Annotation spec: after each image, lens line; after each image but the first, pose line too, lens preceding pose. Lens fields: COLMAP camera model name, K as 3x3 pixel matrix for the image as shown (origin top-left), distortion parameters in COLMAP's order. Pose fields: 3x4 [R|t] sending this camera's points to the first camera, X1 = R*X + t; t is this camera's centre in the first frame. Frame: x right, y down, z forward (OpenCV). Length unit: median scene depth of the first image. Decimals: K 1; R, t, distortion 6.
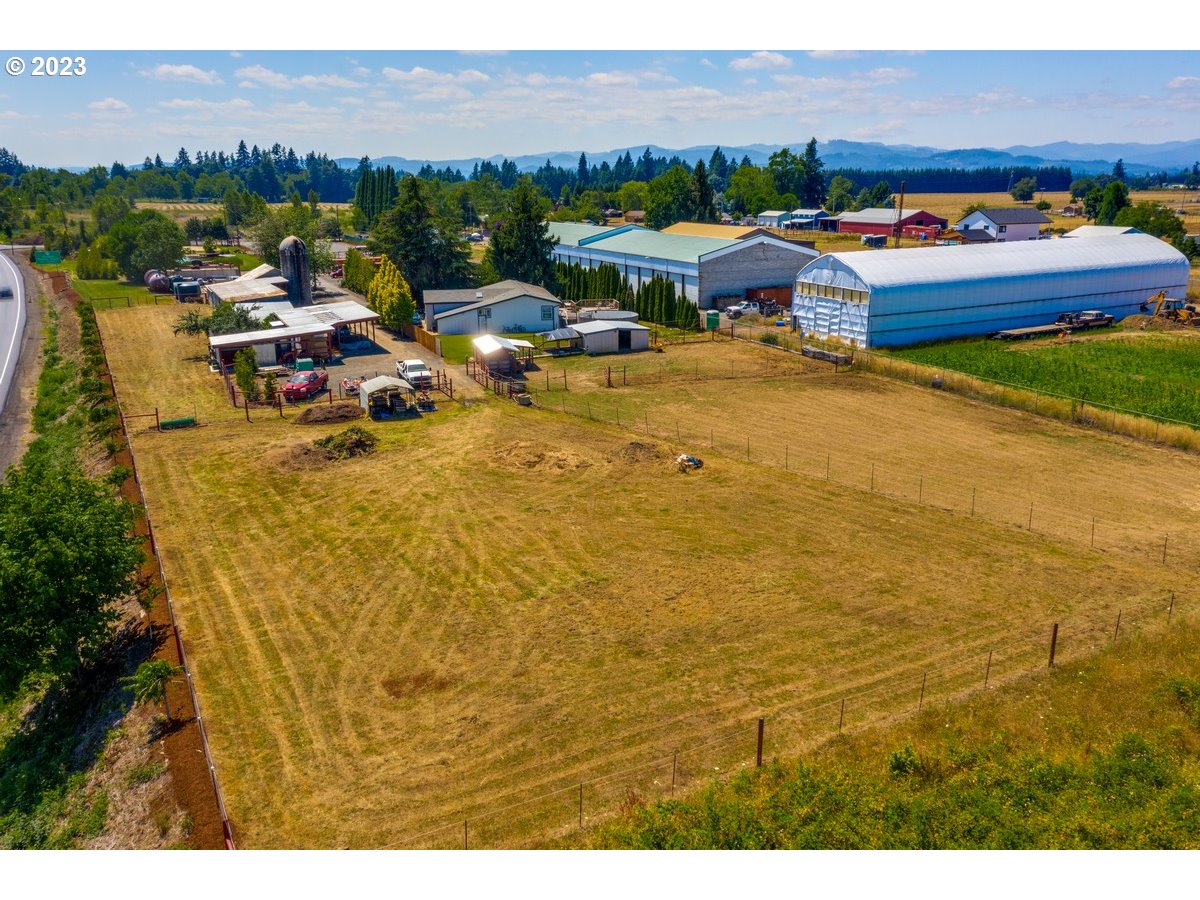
lens RADIAL K [[945.8, 0, 600.7], [0, 945.8, 459.1], [0, 0, 1]] dist [0.006615, 0.037483]
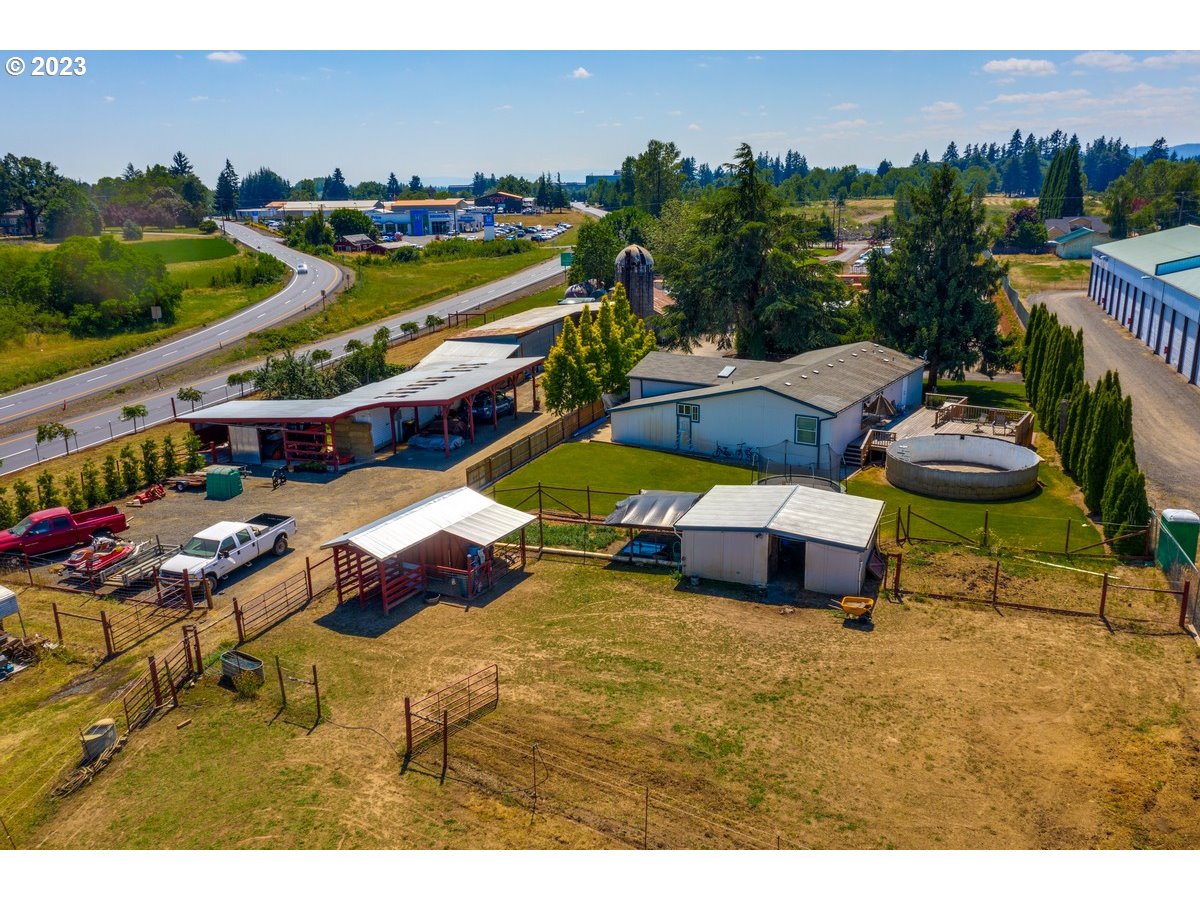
lens RADIAL K [[945.8, 0, 598.3], [0, 945.8, 451.9], [0, 0, 1]] dist [0.006615, 0.037483]
pose [[0.701144, 0.178401, -0.690340, 0.301841], [-0.180109, 0.981109, 0.070615, -0.247092], [0.689897, 0.074826, 0.720030, 0.930410]]
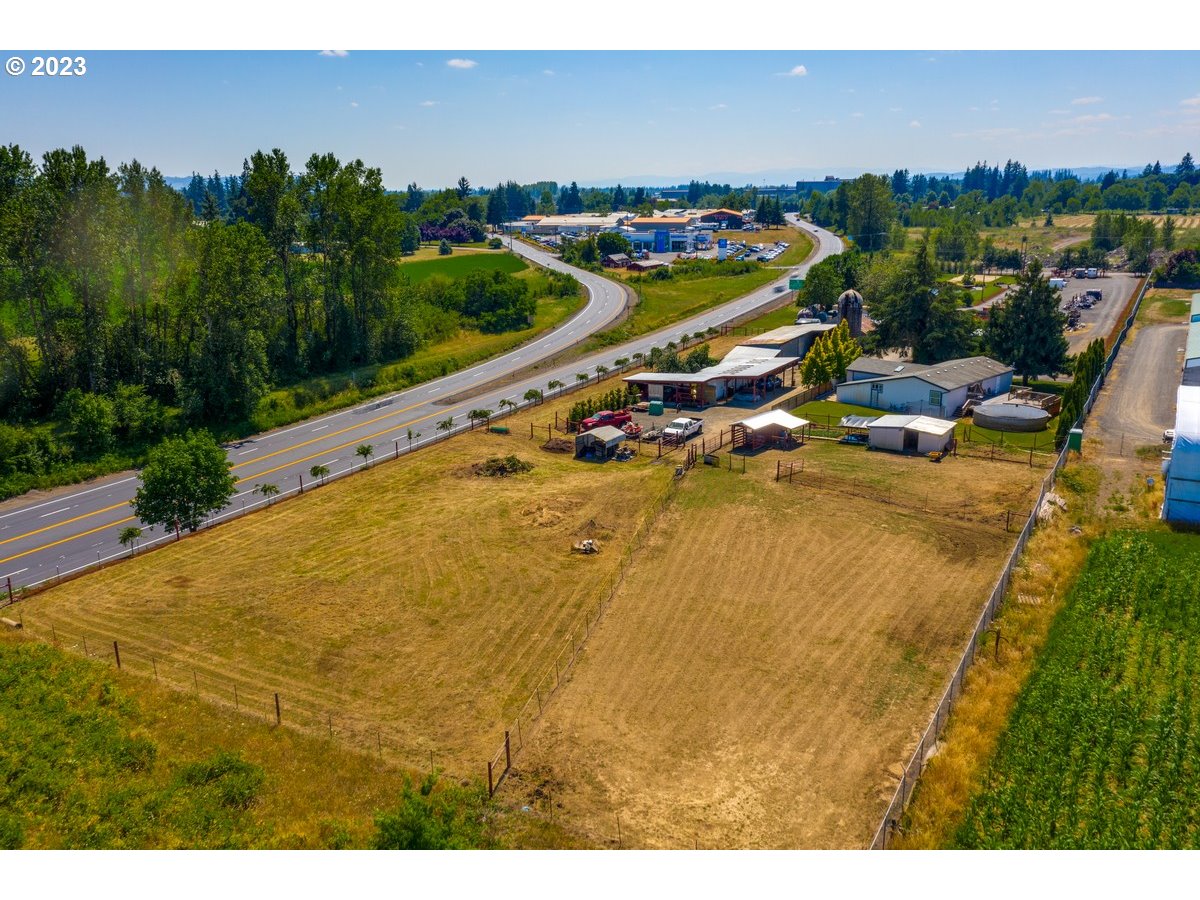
lens RADIAL K [[945.8, 0, 597.3], [0, 945.8, 455.5], [0, 0, 1]] dist [0.006615, 0.037483]
pose [[0.538257, 0.221101, -0.813261, 0.868249], [-0.222560, 0.968009, 0.115871, -0.207044], [0.812863, 0.118631, 0.570245, 0.273189]]
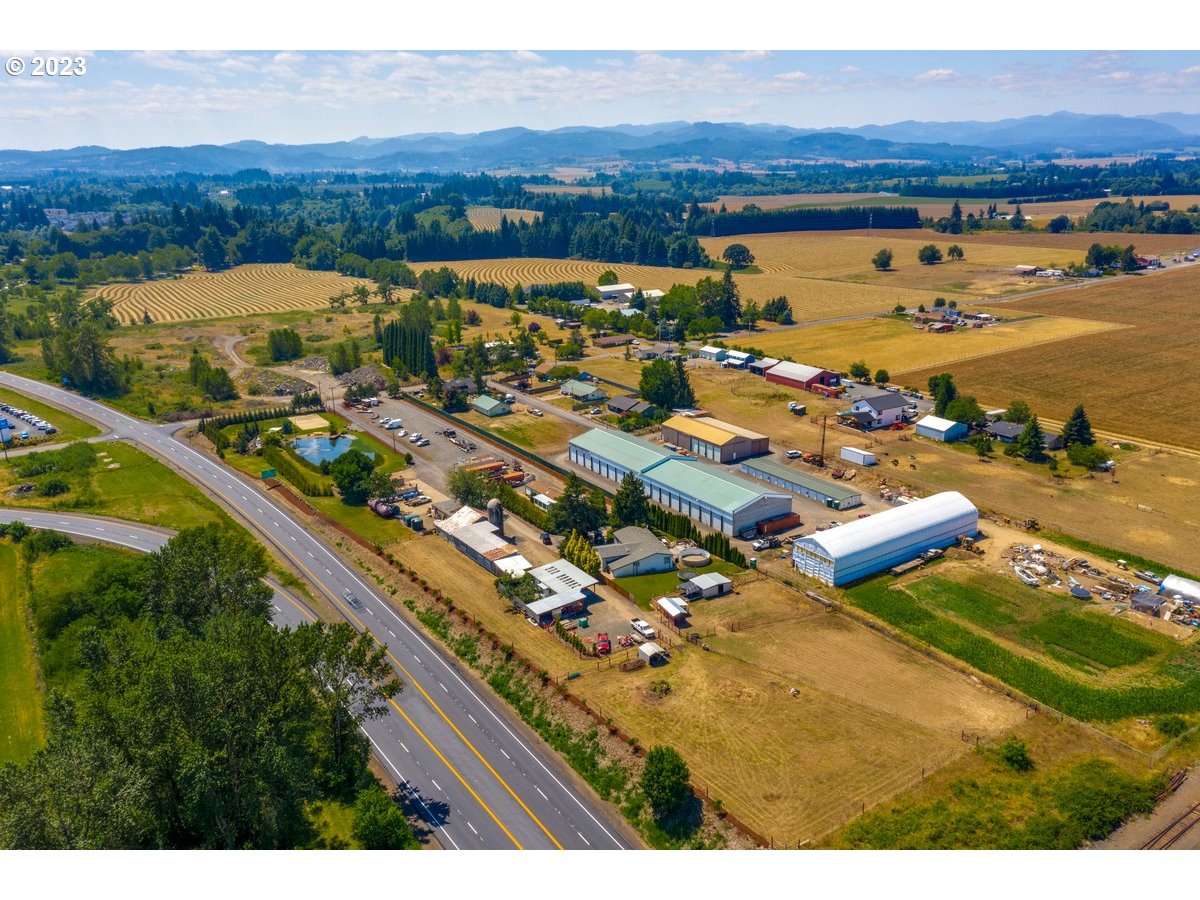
lens RADIAL K [[945.8, 0, 599.7], [0, 945.8, 450.3], [0, 0, 1]] dist [0.006615, 0.037483]
pose [[0.991132, -0.052768, 0.121955, -0.651869], [0.051043, 0.998548, 0.017228, -0.655312], [-0.122687, -0.010851, 0.992386, -1.407856]]
